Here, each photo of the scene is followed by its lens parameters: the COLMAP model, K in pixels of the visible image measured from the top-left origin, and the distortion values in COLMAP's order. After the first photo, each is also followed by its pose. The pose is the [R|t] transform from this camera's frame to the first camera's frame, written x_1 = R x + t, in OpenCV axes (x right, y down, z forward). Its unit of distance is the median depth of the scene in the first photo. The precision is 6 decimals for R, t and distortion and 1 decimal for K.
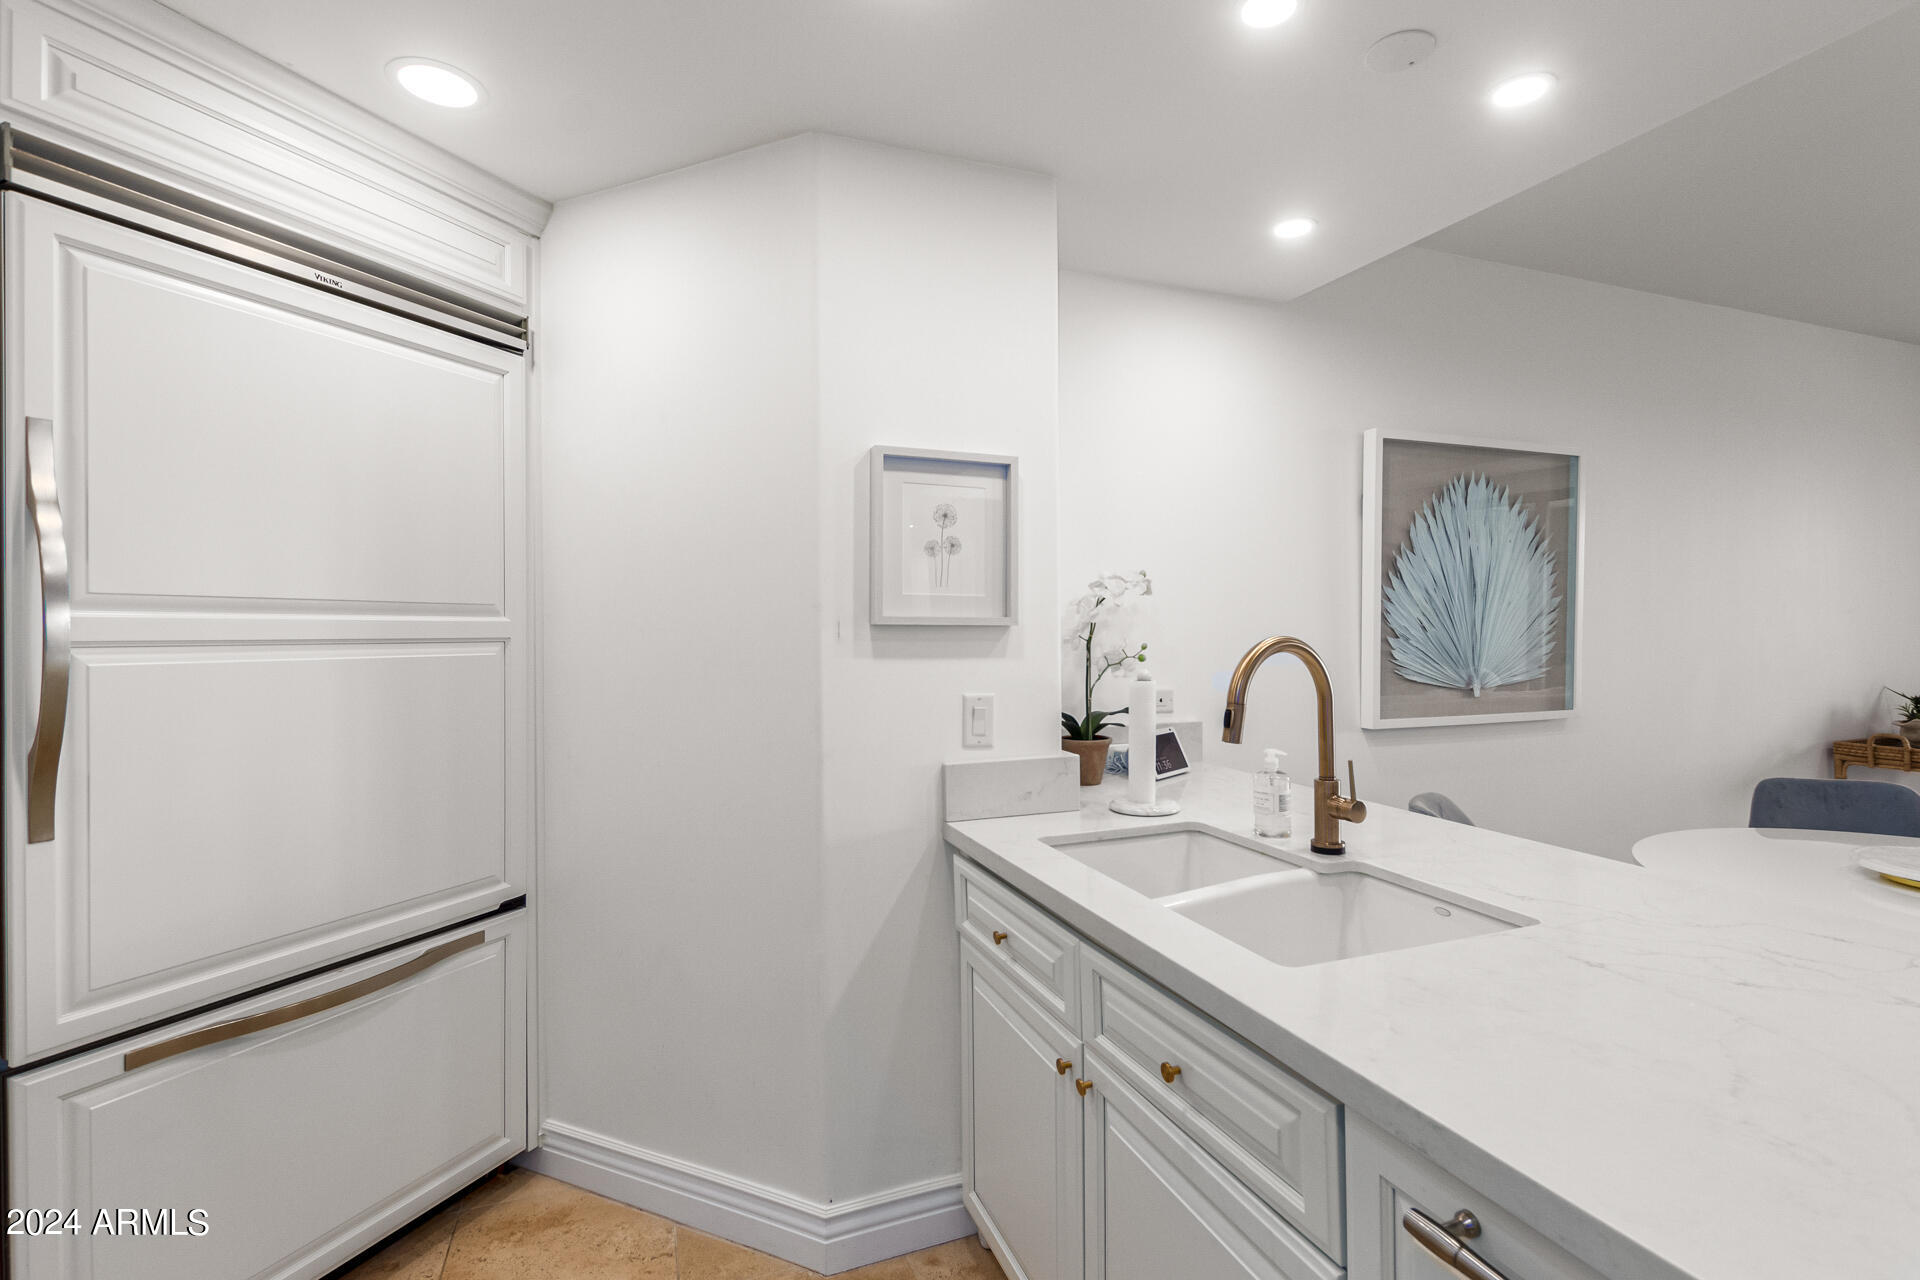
lens RADIAL K [[884.9, 0, 975.8], [0, 884.9, 631.1], [0, 0, 1]] dist [0.006942, -0.004541]
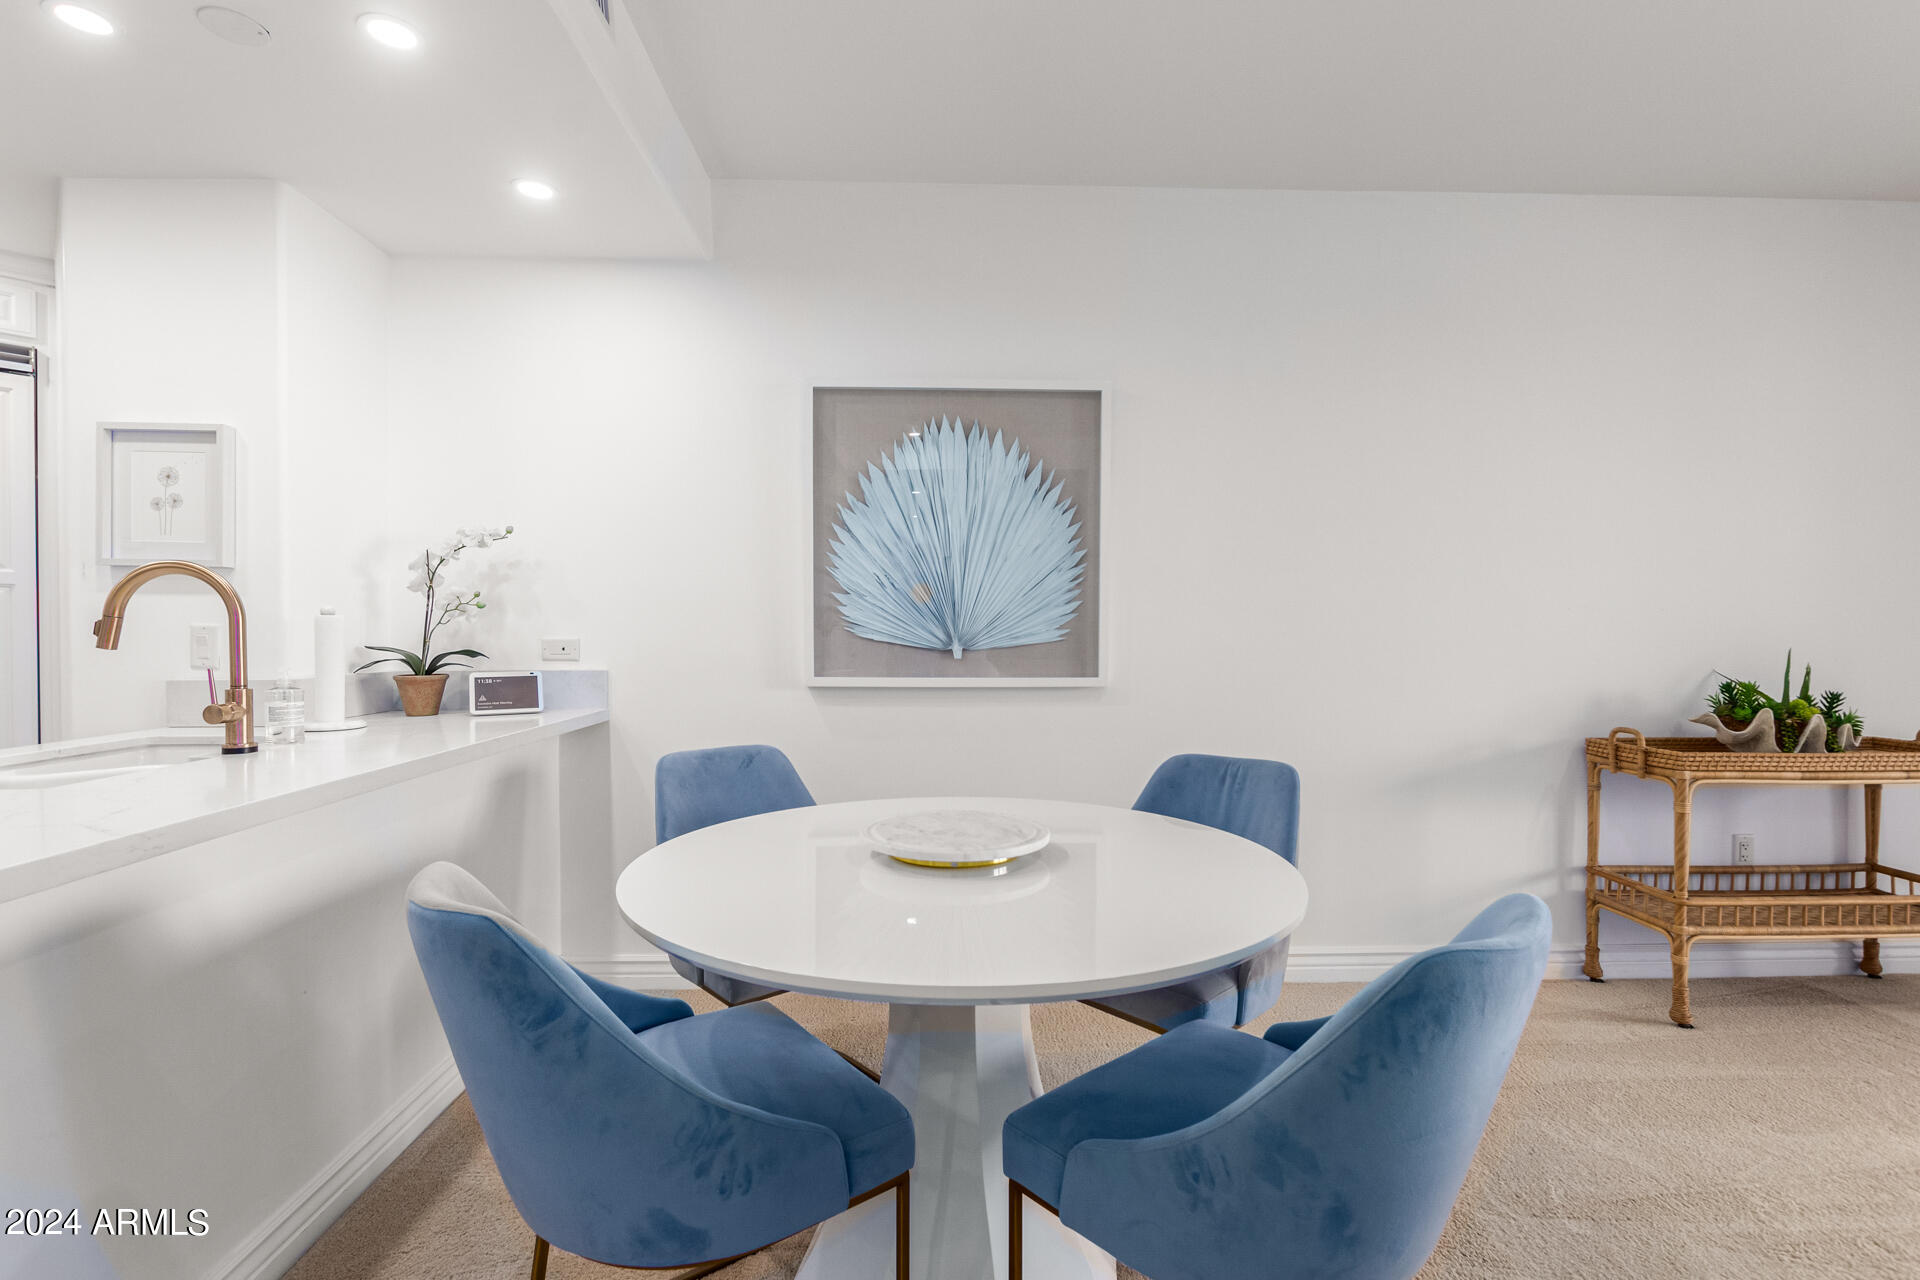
lens RADIAL K [[884.9, 0, 964.3], [0, 884.9, 646.1], [0, 0, 1]] dist [0.006942, -0.004541]
pose [[0.945668, 0.012616, -0.324888, 1.288485], [-0.008375, 0.999861, 0.014447, 0.070149], [0.325025, -0.010941, 0.945642, 0.181787]]
